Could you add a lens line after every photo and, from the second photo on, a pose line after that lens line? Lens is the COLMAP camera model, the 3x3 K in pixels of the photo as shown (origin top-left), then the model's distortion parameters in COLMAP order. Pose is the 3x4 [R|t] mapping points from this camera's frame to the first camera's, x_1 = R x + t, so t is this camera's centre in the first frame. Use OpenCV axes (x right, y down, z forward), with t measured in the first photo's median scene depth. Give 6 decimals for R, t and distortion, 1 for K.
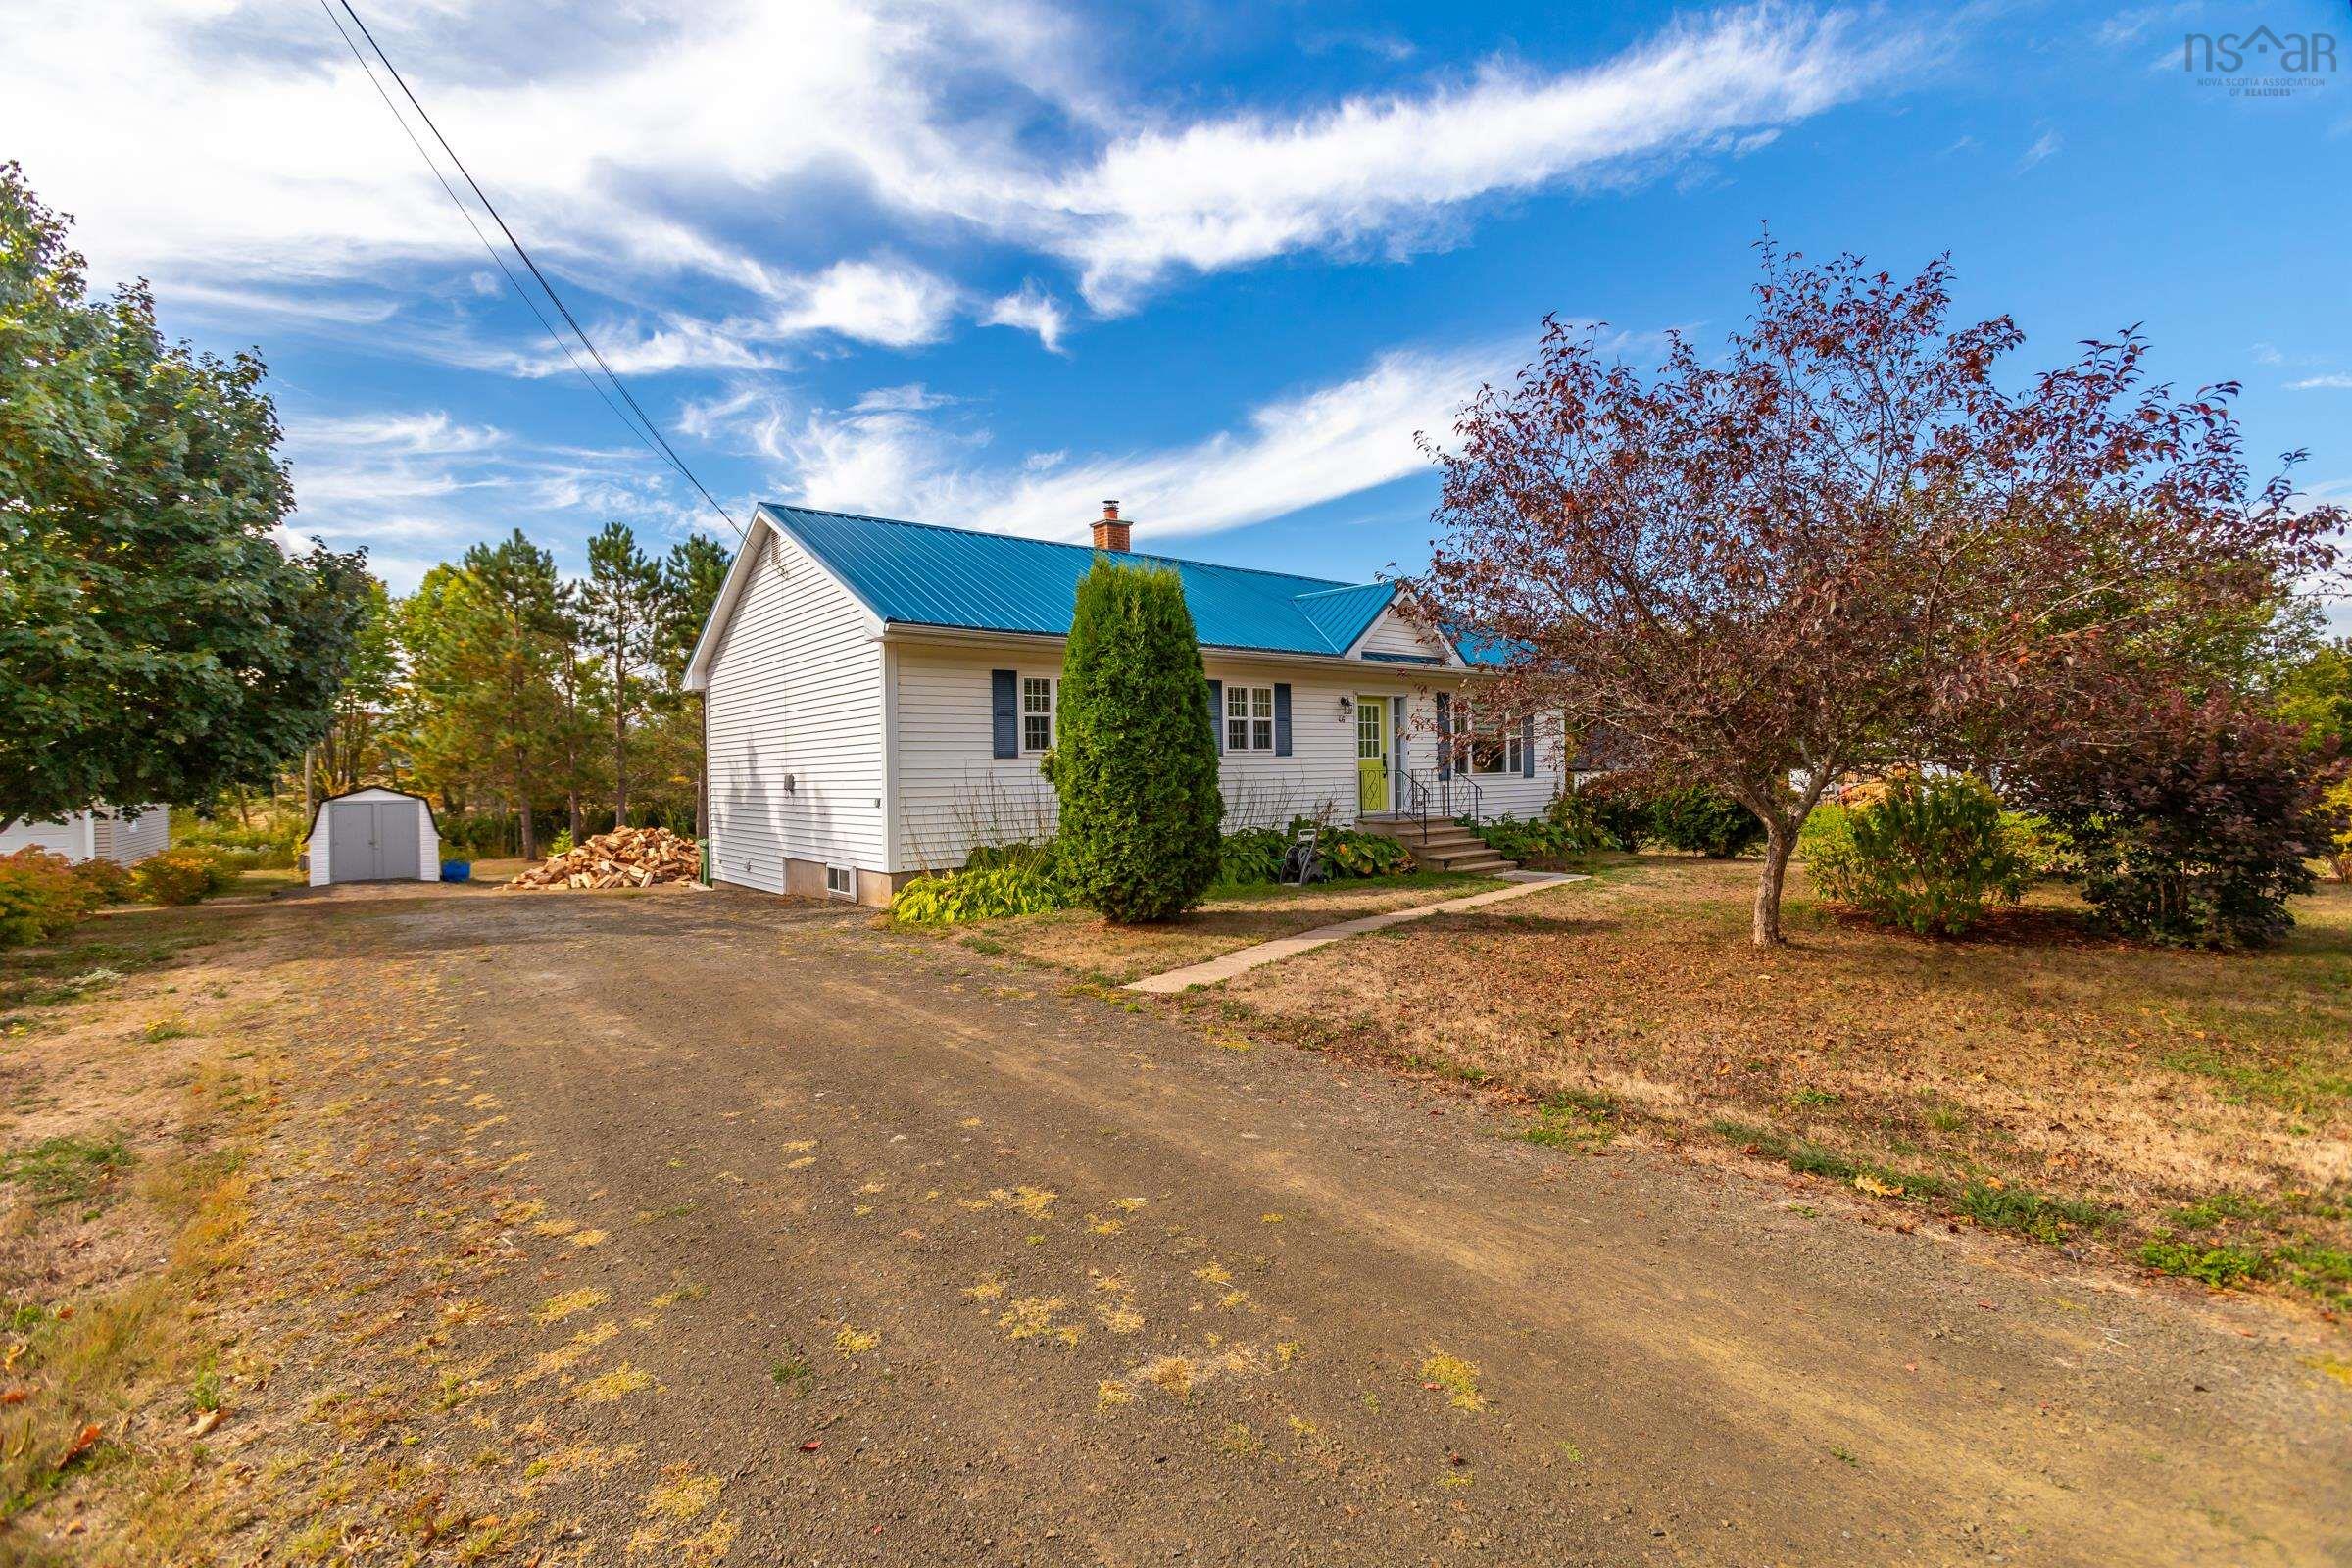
lens RADIAL K [[1036.9, 0, 1170.2], [0, 1036.9, 780.5], [0, 0, 1]] dist [0.000323, 0.000630]
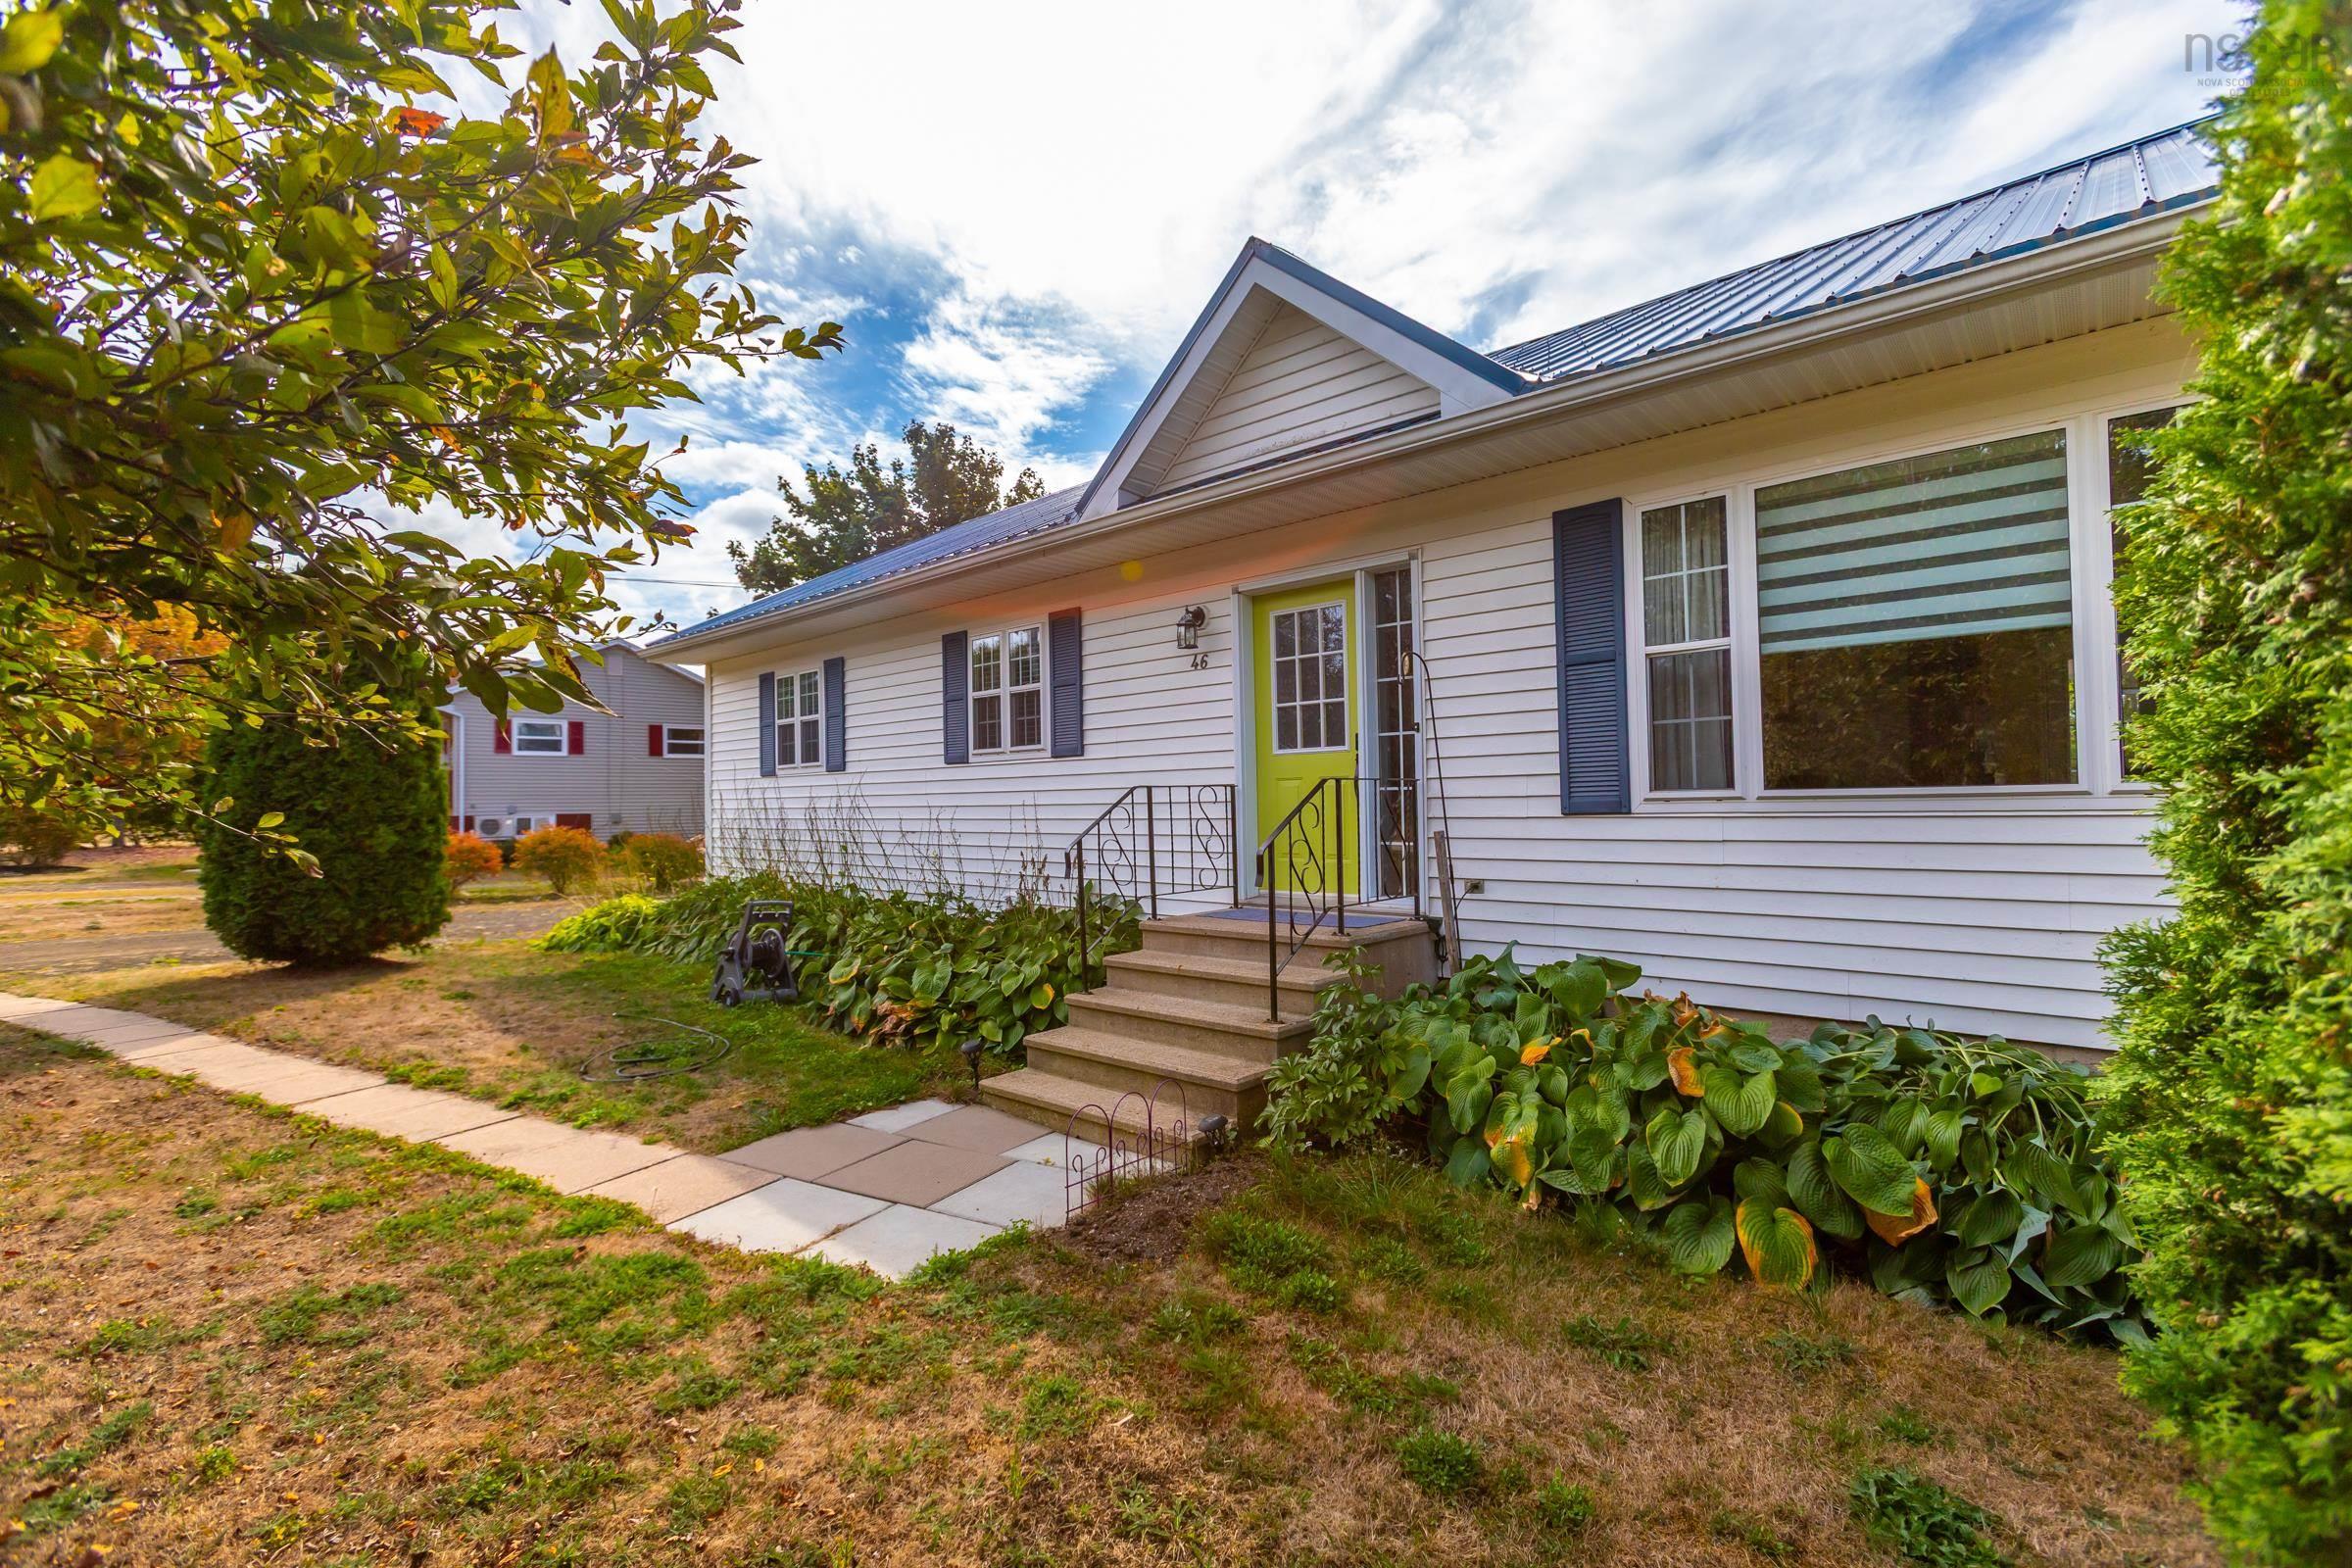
lens RADIAL K [[1036.9, 0, 1170.2], [0, 1036.9, 780.5], [0, 0, 1]] dist [0.000323, 0.000630]
pose [[0.160045, 0.022411, -0.986855, 0.614183], [0.030970, 0.999136, 0.027712, -0.025156], [0.986624, -0.034998, 0.159212, 0.985516]]
